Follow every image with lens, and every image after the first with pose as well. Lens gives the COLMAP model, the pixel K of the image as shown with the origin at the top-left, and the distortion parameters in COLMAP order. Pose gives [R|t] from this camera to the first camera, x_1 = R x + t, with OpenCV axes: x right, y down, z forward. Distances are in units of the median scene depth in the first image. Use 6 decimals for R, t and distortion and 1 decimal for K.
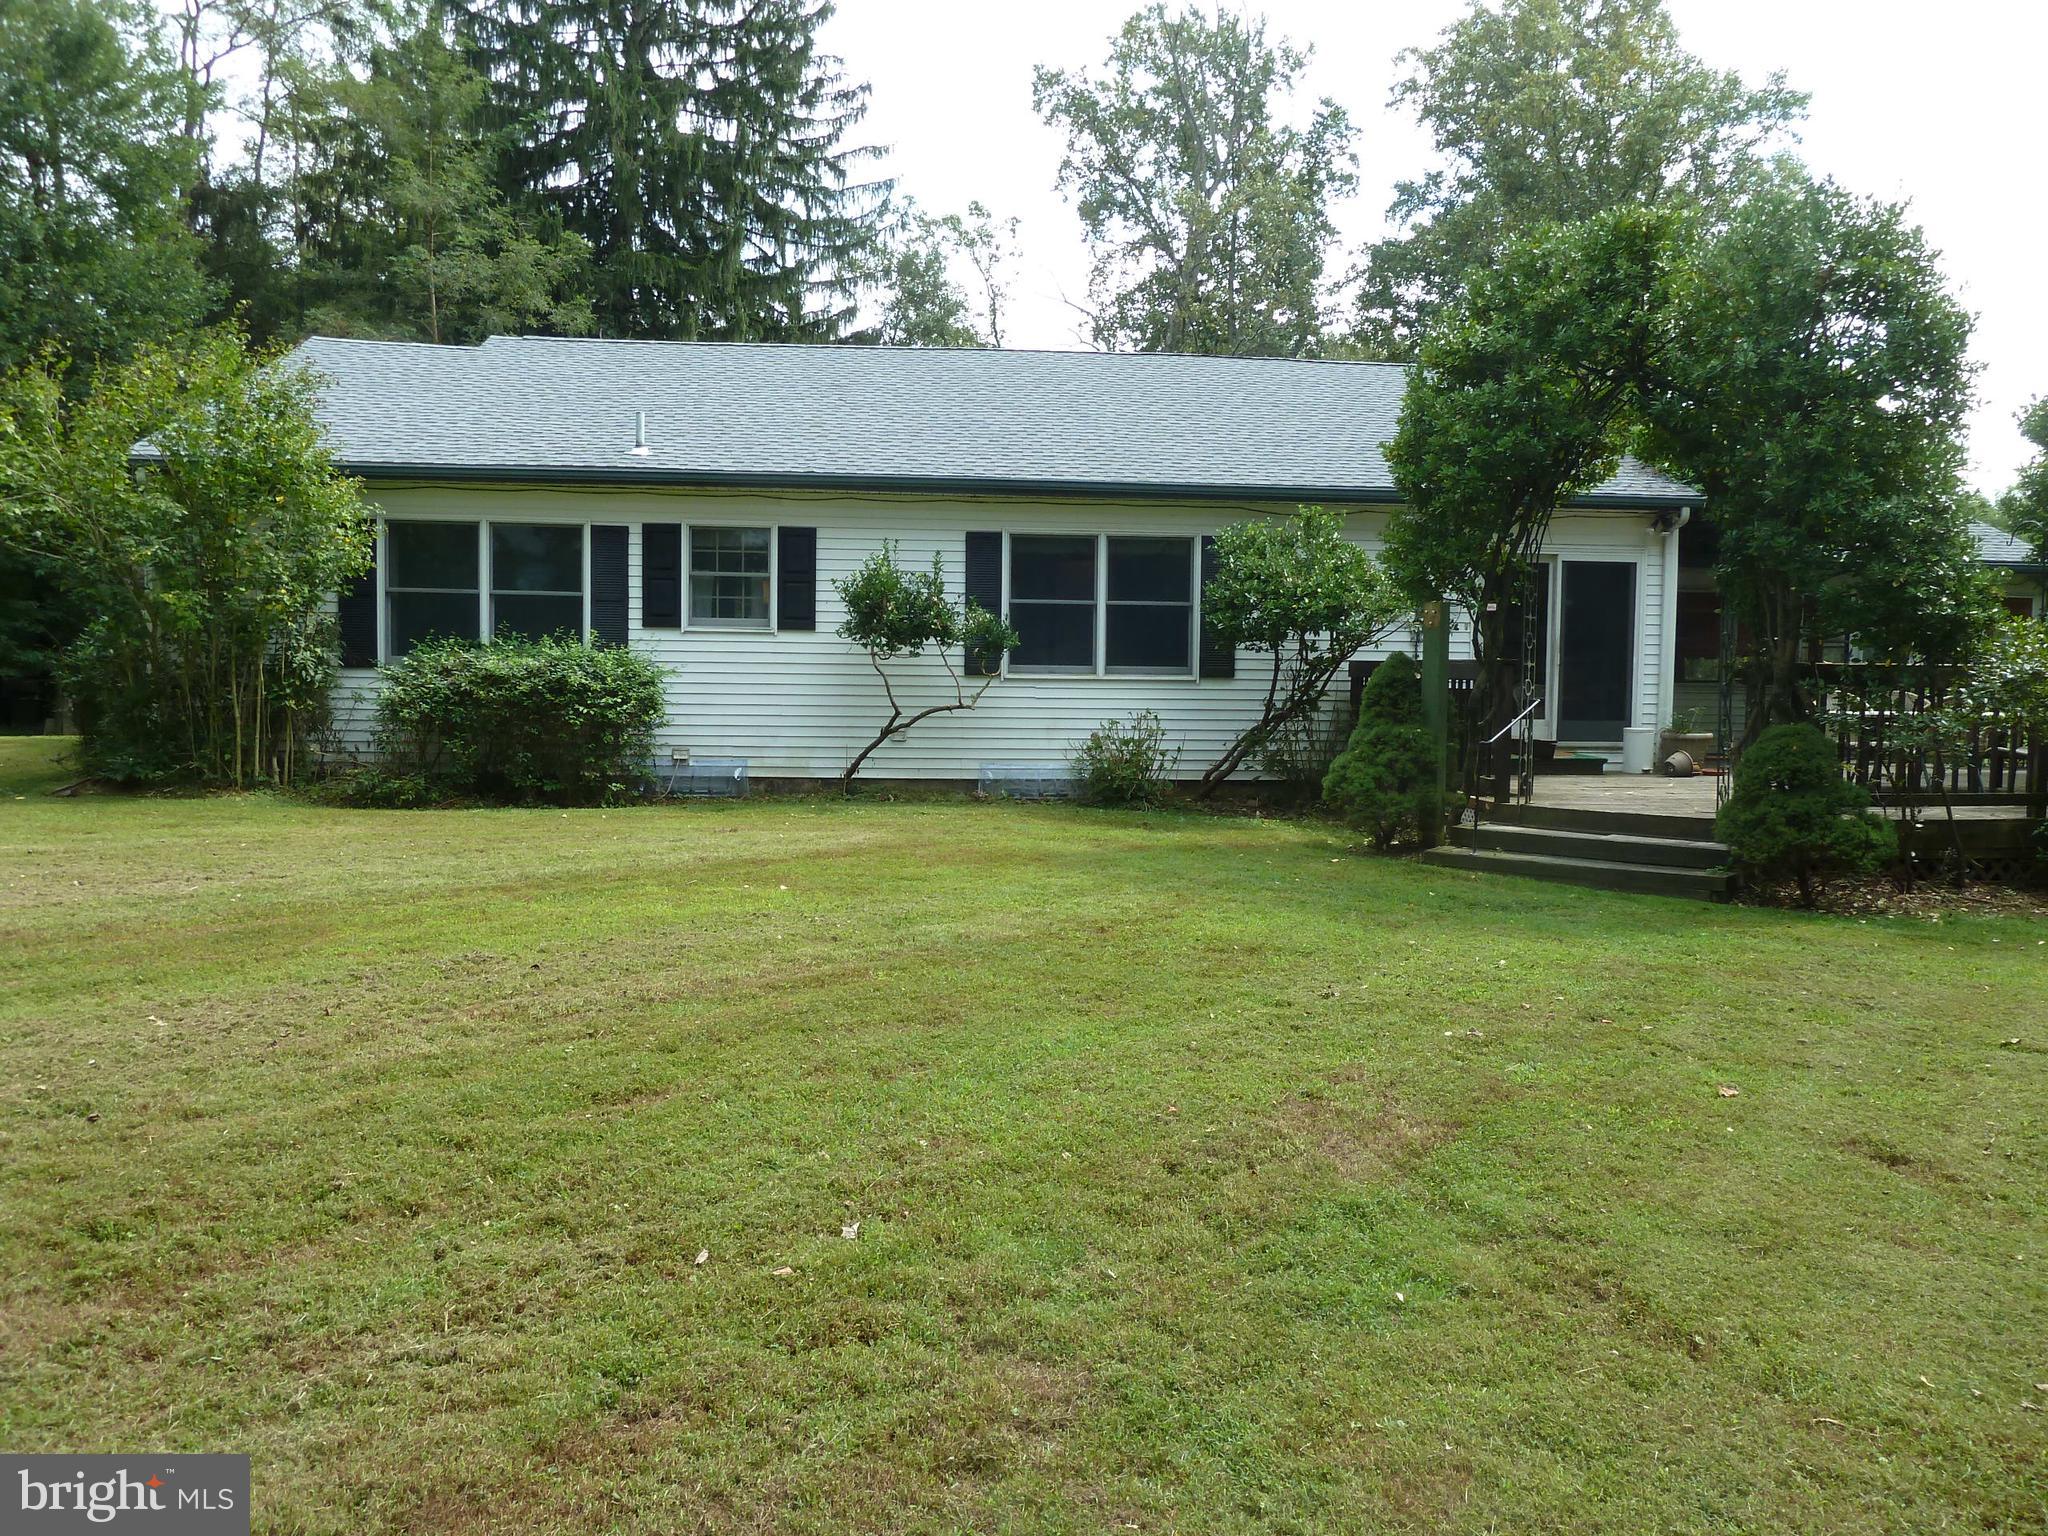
lens RADIAL K [[1532.6, 0, 1031.5], [0, 1532.6, 765.5], [0, 0, 1]] dist [-0.037164, 0.020051]
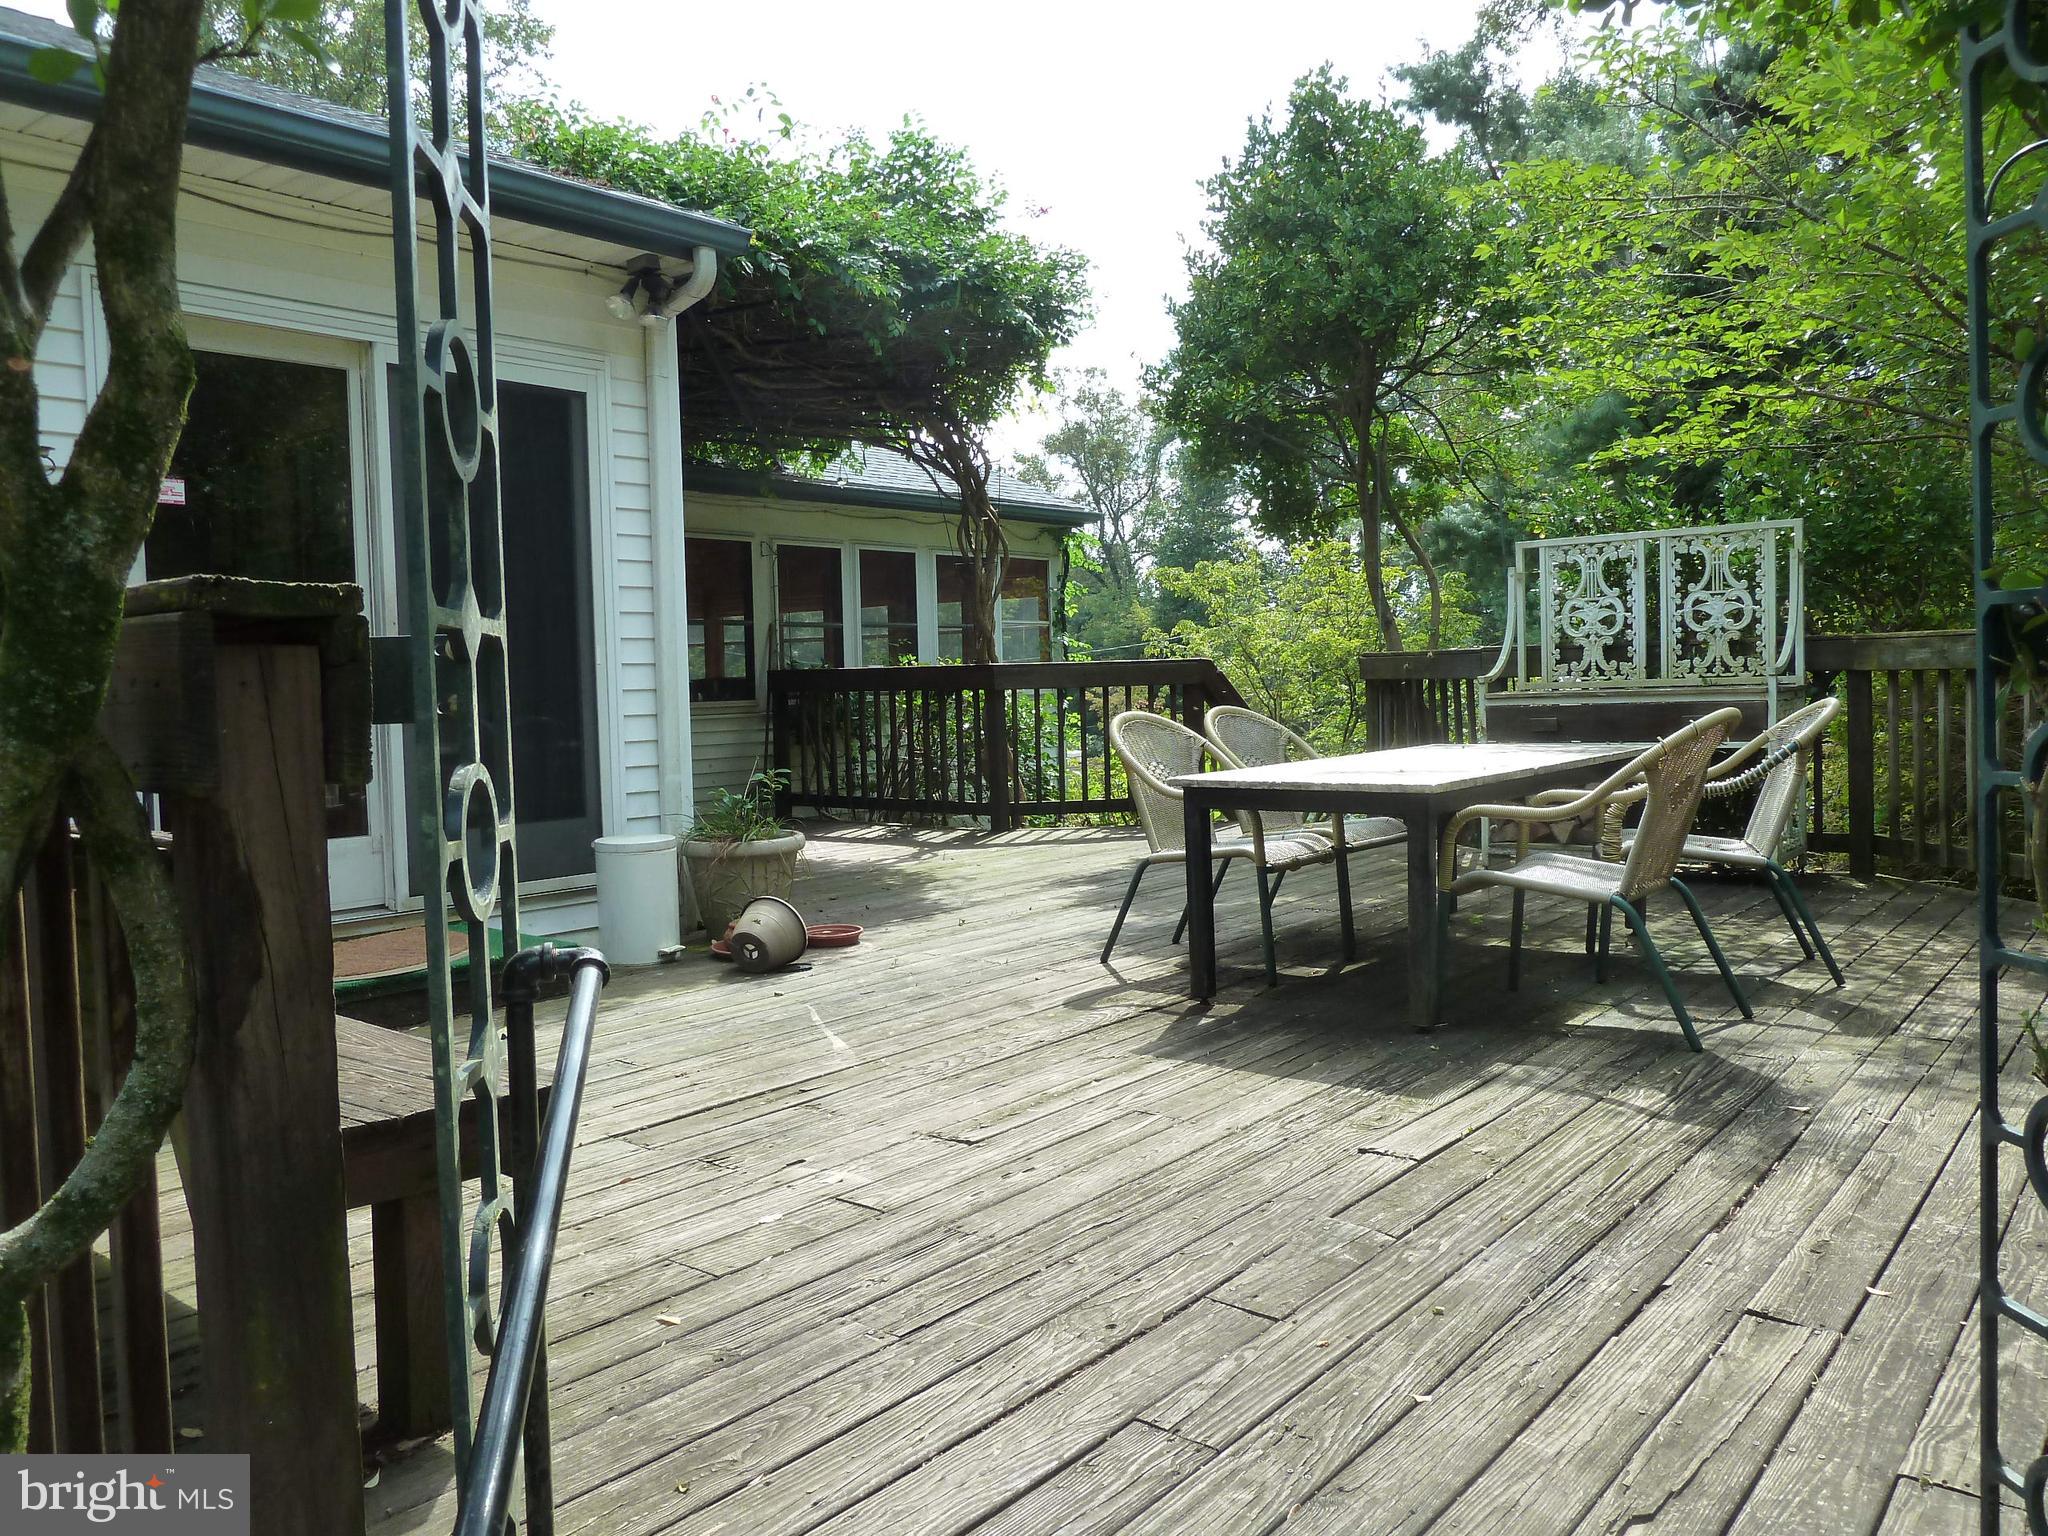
lens RADIAL K [[1532.6, 0, 1031.5], [0, 1532.6, 765.5], [0, 0, 1]] dist [-0.037164, 0.020051]
pose [[0.706569, -0.065435, 0.704612, 0.204142], [0.072653, 0.997162, 0.019748, -0.041338], [-0.703904, 0.037239, 0.709318, 0.658531]]
